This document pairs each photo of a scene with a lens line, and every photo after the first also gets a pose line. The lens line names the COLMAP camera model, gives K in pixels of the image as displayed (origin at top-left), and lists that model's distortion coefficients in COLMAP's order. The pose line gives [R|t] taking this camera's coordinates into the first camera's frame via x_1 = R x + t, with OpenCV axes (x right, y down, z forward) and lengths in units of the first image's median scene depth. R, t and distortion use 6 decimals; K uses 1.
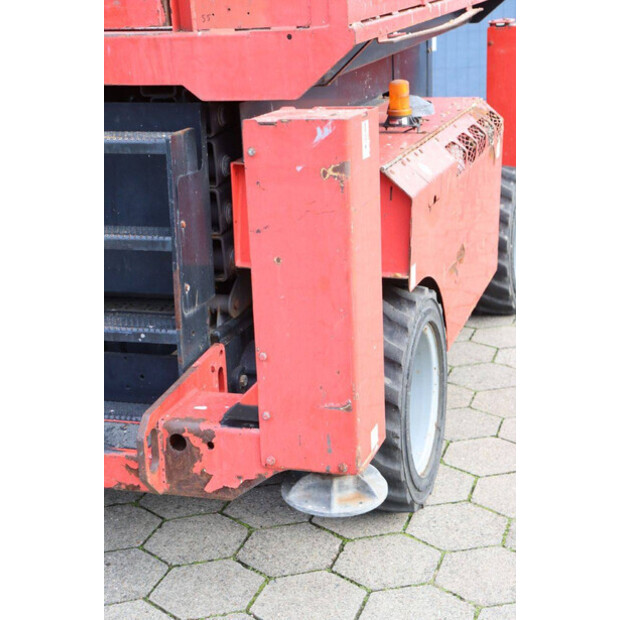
lens RADIAL K [[1133.1, 0, 319.3], [0, 1133.1, 309.7], [0, 0, 1]] dist [0.226841, 0.000000]
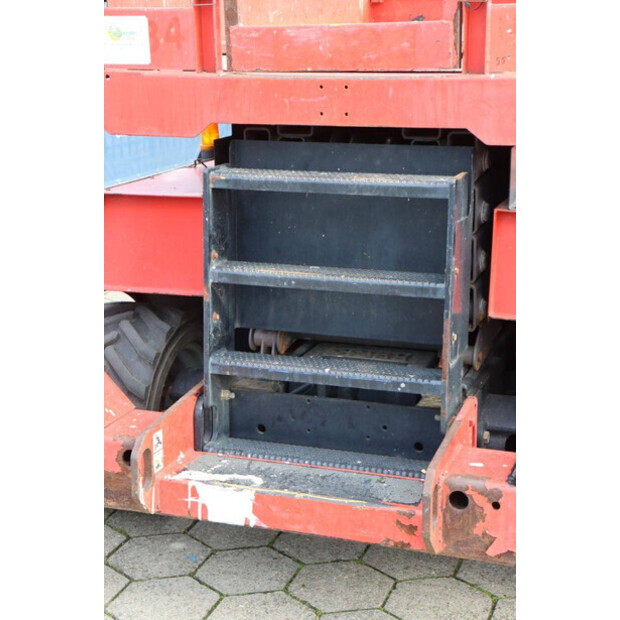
lens RADIAL K [[1183.2, 0, 313.6], [0, 1183.2, 309.5], [0, 0, 1]] dist [0.272287, 0.000000]
pose [[0.998840, 0.042447, -0.022724, -0.218741], [-0.043376, 0.998172, -0.042076, 0.004705], [0.020897, 0.043013, 0.998856, -0.004689]]
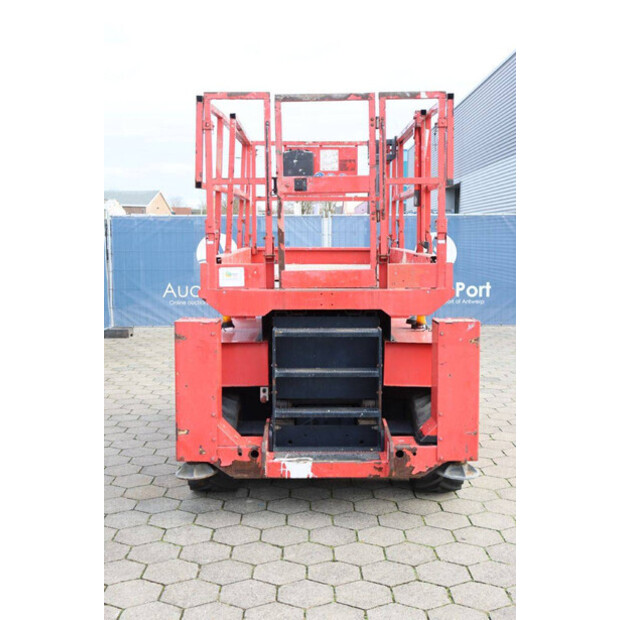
lens RADIAL K [[754.3, 0, 310.7], [0, 754.3, 310.3], [0, 0, 1]] dist [-0.008796, 0.000000]
pose [[0.952623, 0.015312, 0.303768, -0.755835], [0.047028, 0.979306, -0.196845, 0.118136], [-0.300496, 0.201805, 0.932189, -0.466259]]
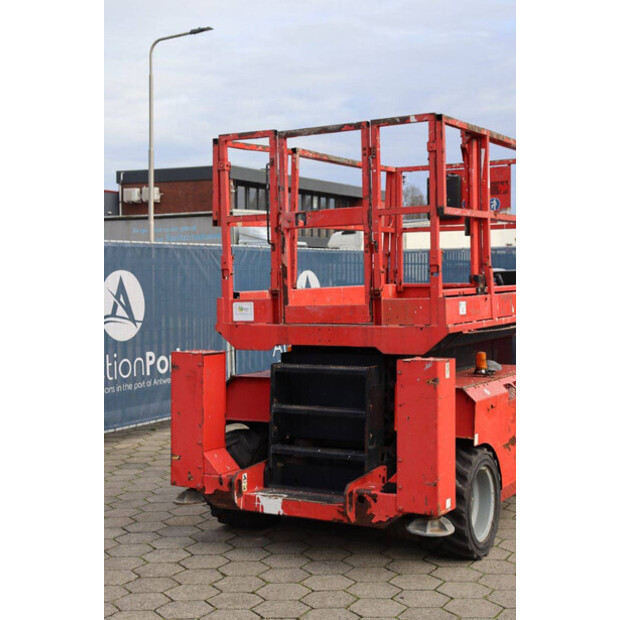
lens RADIAL K [[970.7, 0, 311.9], [0, 970.7, 311.4], [0, 0, 1]] dist [0.136930, 0.000000]
pose [[0.978358, 0.041077, -0.202802, 0.151570], [-0.090983, 0.965667, -0.243330, 0.226270], [0.185844, 0.256515, 0.948505, -0.915085]]
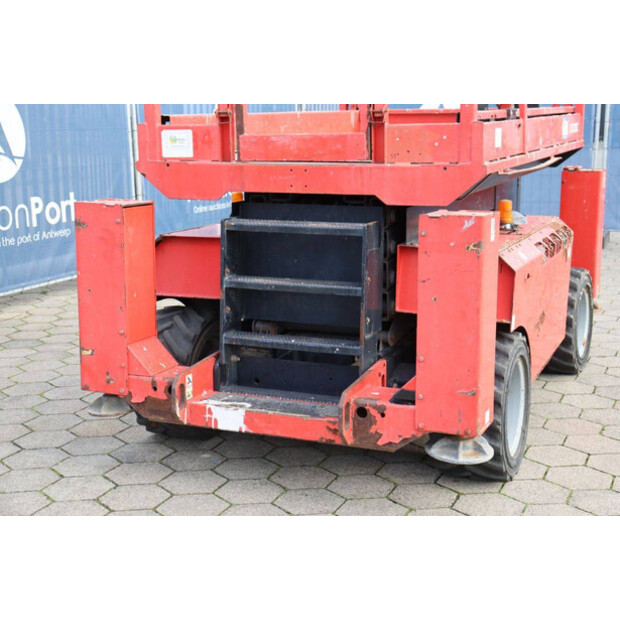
lens RADIAL K [[985.9, 0, 309.4], [0, 985.9, 302.0], [0, 0, 1]] dist [0.146099, 0.000000]
pose [[0.994536, 0.055402, -0.088485, -0.079353], [-0.064388, 0.992682, -0.102158, 0.103920], [0.082178, 0.107297, 0.990825, -0.381317]]
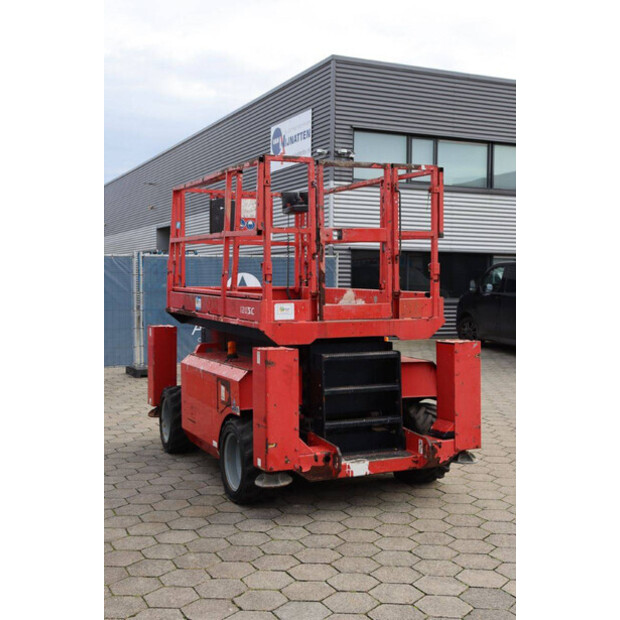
lens RADIAL K [[797.6, 0, 313.6], [0, 797.6, 310.4], [0, 0, 1]] dist [0.014463, 0.000000]
pose [[0.736490, 0.017908, 0.676211, -1.722633], [0.164029, 0.965087, -0.204210, 0.138869], [-0.656260, 0.261317, 0.707839, -0.384229]]
